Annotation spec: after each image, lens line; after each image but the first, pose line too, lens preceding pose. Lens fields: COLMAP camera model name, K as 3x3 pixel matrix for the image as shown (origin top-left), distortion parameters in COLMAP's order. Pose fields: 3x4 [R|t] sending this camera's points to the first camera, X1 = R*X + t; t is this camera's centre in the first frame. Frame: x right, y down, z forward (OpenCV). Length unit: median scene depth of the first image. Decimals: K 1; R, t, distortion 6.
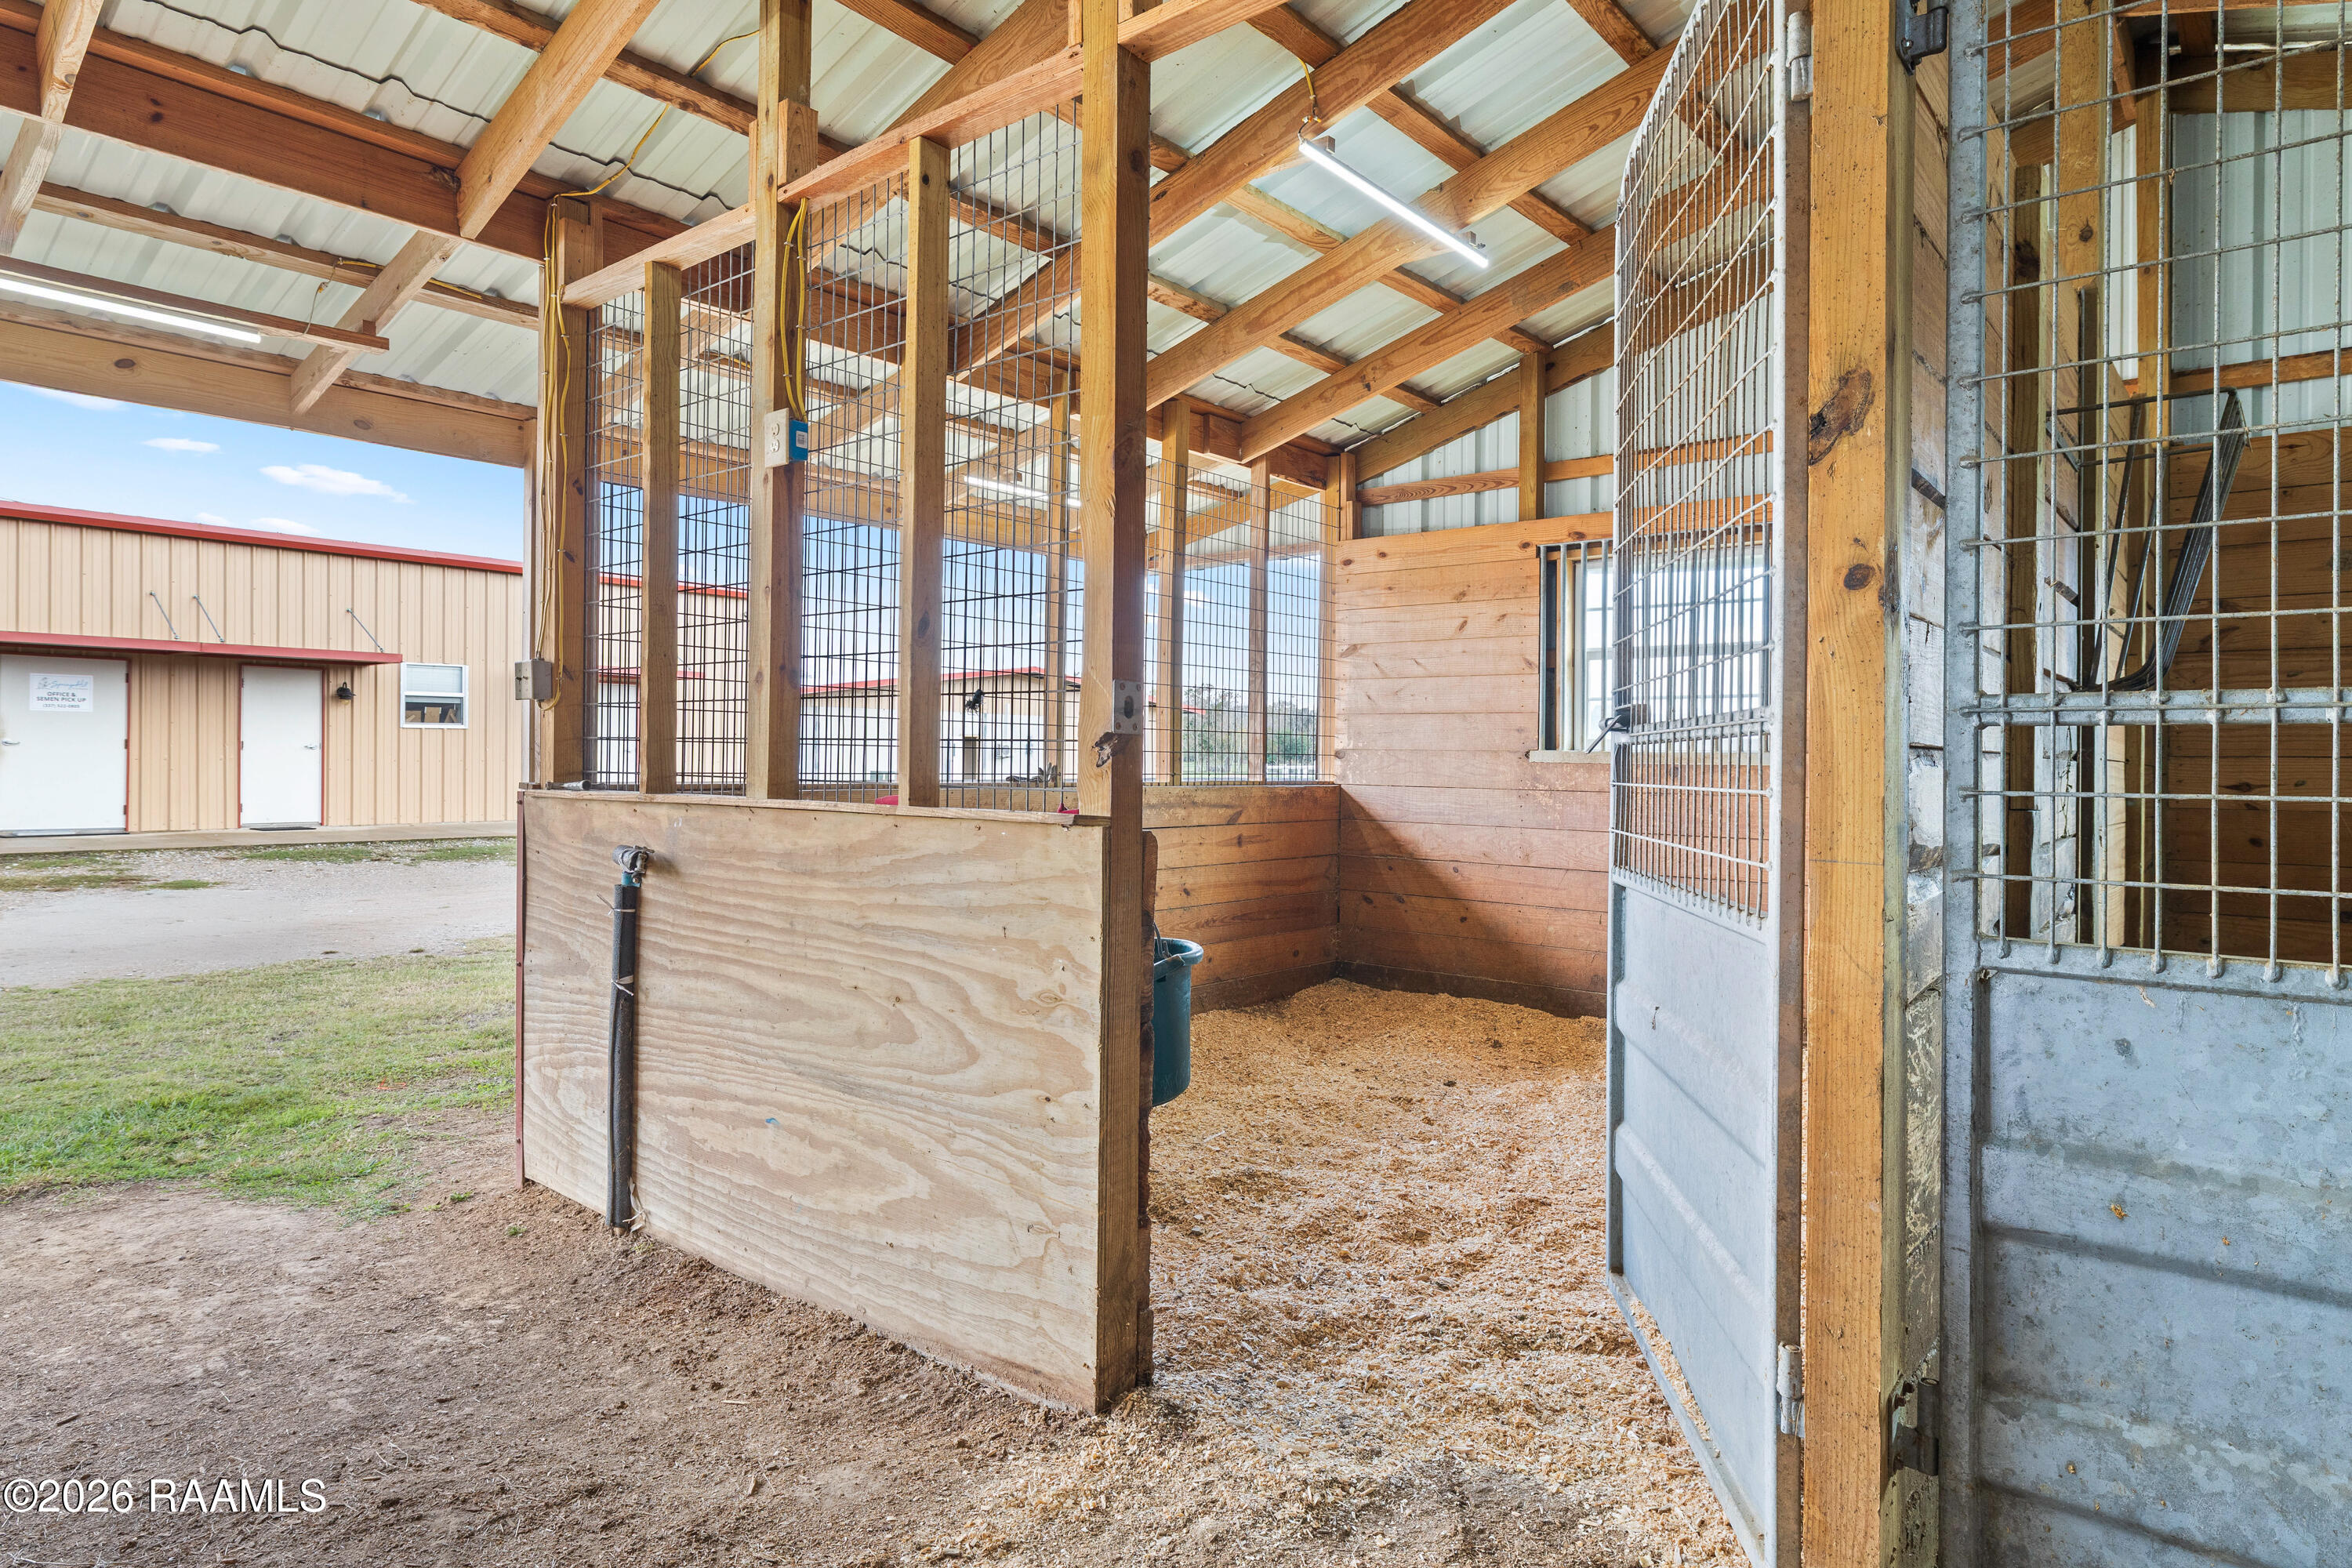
lens RADIAL K [[1335.1, 0, 1176.9], [0, 1335.1, 750.1], [0, 0, 1]] dist [0.003836, 0.000472]
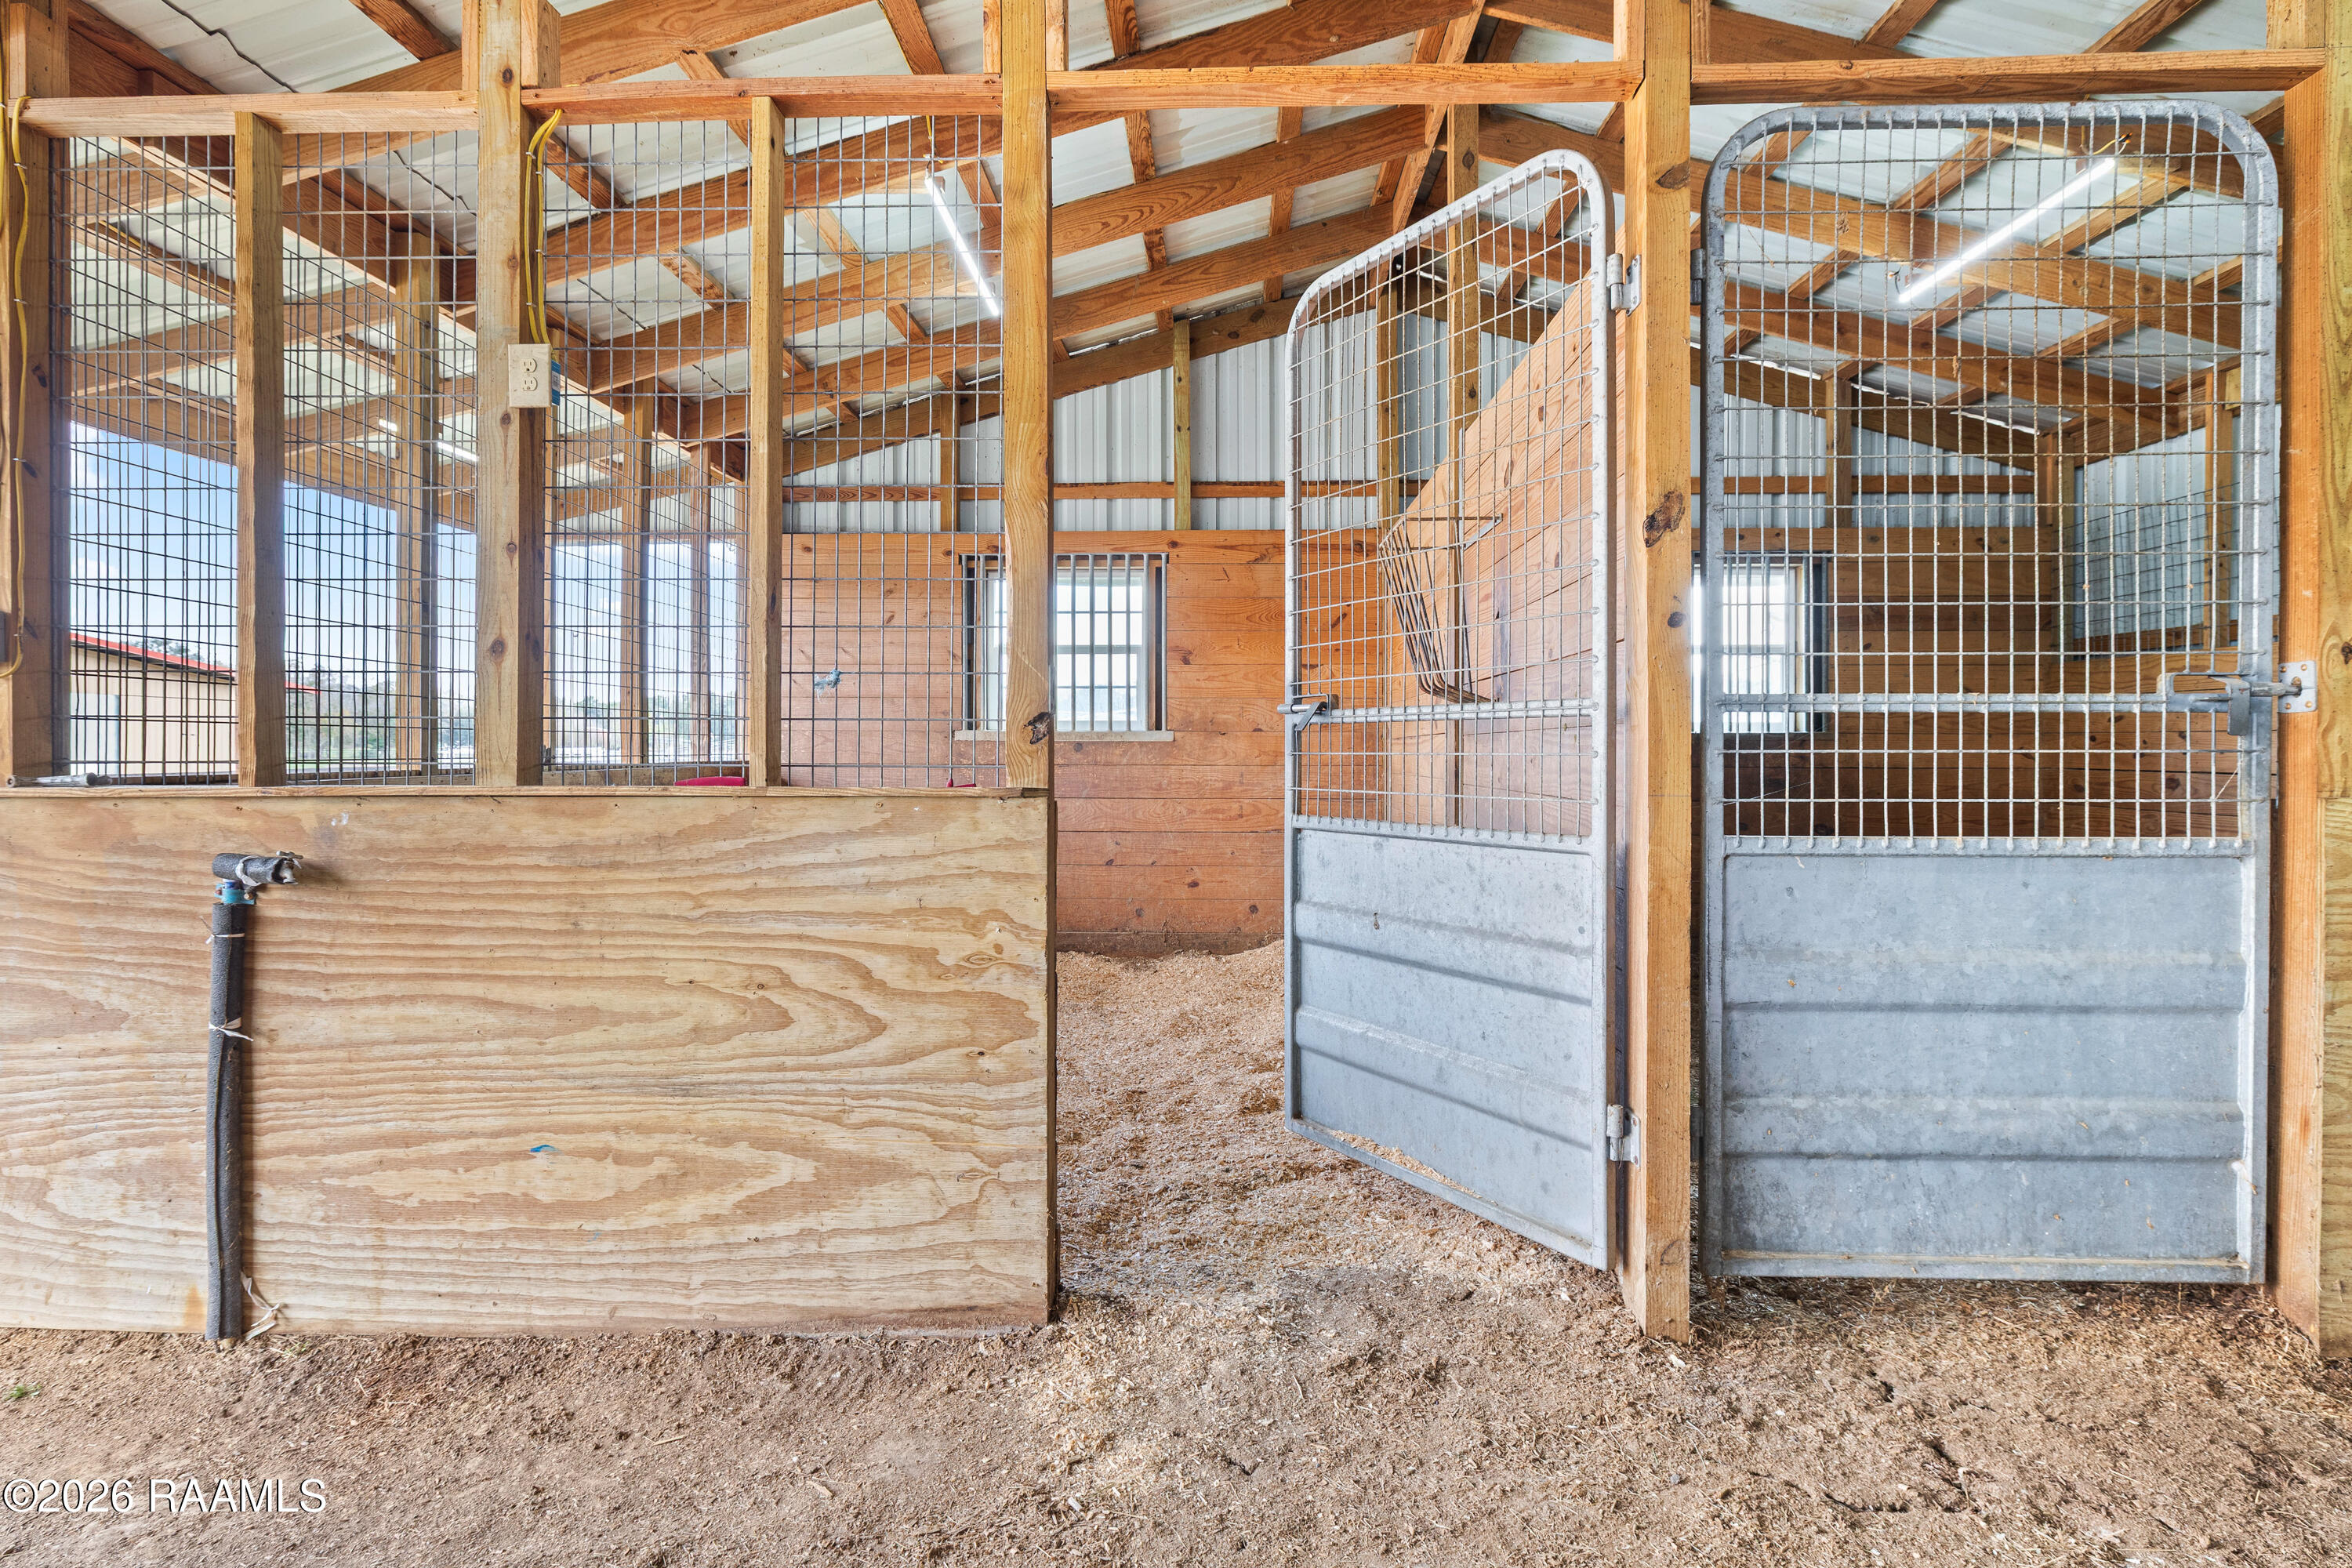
lens RADIAL K [[1201.6, 0, 1176.5], [0, 1201.6, 745.6], [0, 0, 1]] dist [0.000587, 0.000046]
pose [[0.790752, -0.010947, 0.612038, -0.448041], [0.003765, 0.999908, 0.013019, 0.001220], [-0.612124, -0.007990, 0.790721, 0.111554]]
